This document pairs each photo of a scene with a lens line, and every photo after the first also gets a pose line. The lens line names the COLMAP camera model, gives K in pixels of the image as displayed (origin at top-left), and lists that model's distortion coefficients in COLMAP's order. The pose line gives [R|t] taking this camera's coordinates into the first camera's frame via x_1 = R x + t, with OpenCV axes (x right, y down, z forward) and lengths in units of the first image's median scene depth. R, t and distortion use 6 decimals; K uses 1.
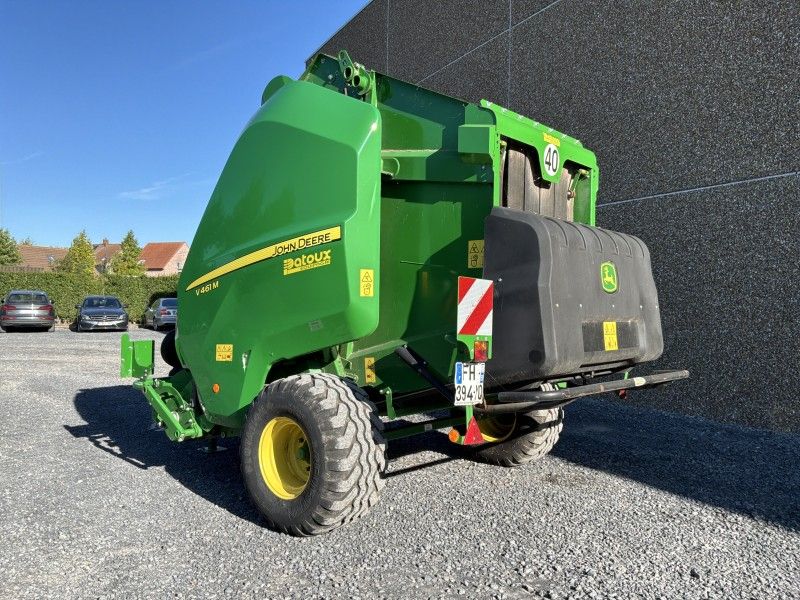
lens RADIAL K [[658.2, 0, 398.3], [0, 658.2, 301.7], [0, 0, 1]] dist [0.119208, -0.215041]
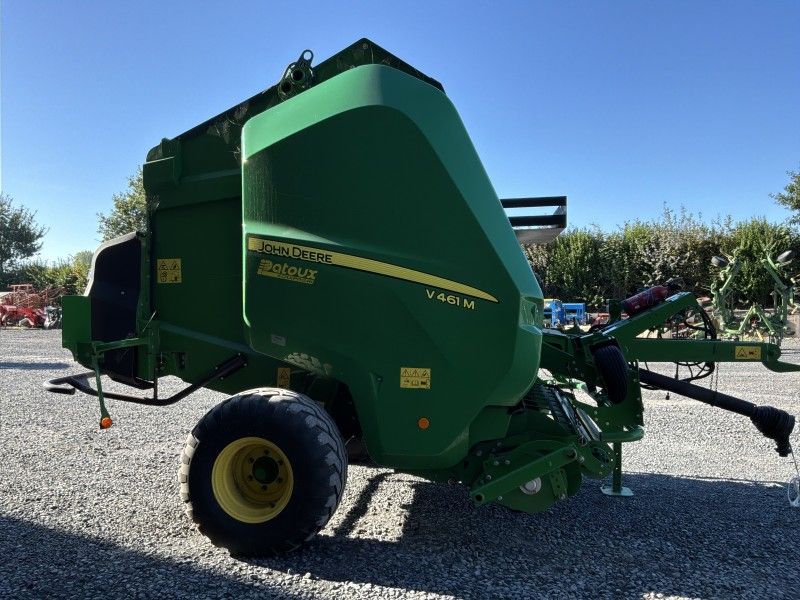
lens RADIAL K [[658.2, 0, 398.3], [0, 658.2, 301.7], [0, 0, 1]] dist [0.119208, -0.215041]
pose [[-0.842778, -0.009154, -0.538183, 0.570645], [-0.005592, 0.999950, -0.008251, -0.004757], [0.538232, -0.003944, -0.842788, 2.241449]]
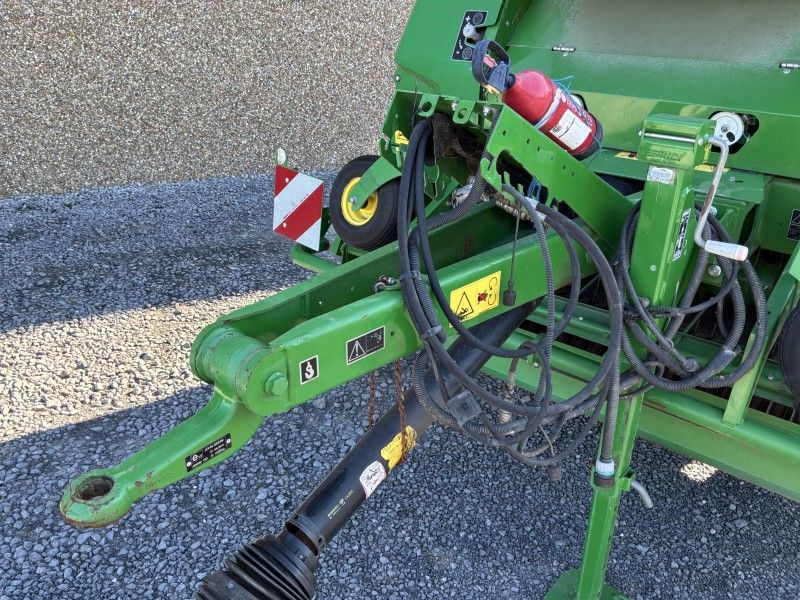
lens RADIAL K [[658.2, 0, 398.3], [0, 658.2, 301.7], [0, 0, 1]] dist [0.119208, -0.215041]
pose [[0.011238, -0.419194, 0.907827, -0.751764], [-0.031195, 0.907296, 0.419335, -0.074456], [-0.999450, -0.033032, -0.002880, 1.593002]]
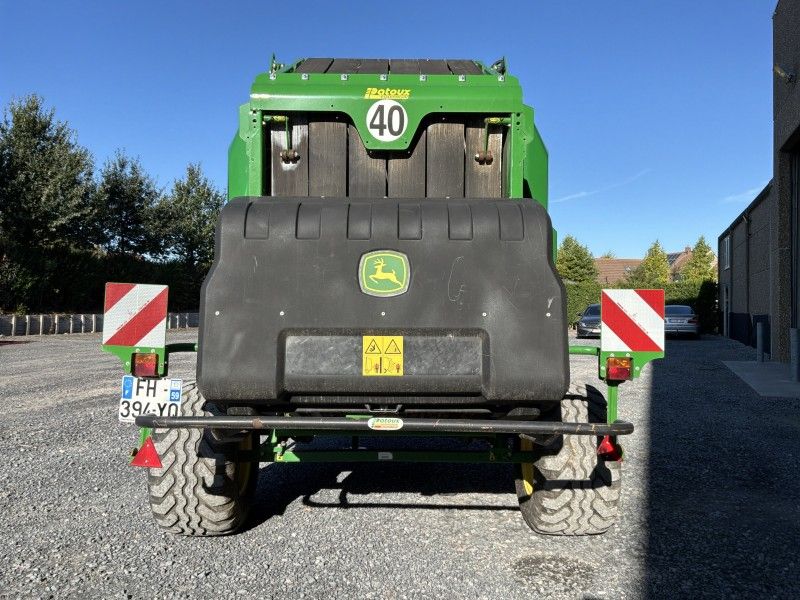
lens RADIAL K [[658.2, 0, 398.3], [0, 658.2, 301.7], [0, 0, 1]] dist [0.119208, -0.215041]
pose [[0.661052, -0.015459, -0.750181, 0.814353], [0.006727, 0.999870, -0.014676, 0.003891], [0.750310, 0.004655, 0.661070, 0.519316]]
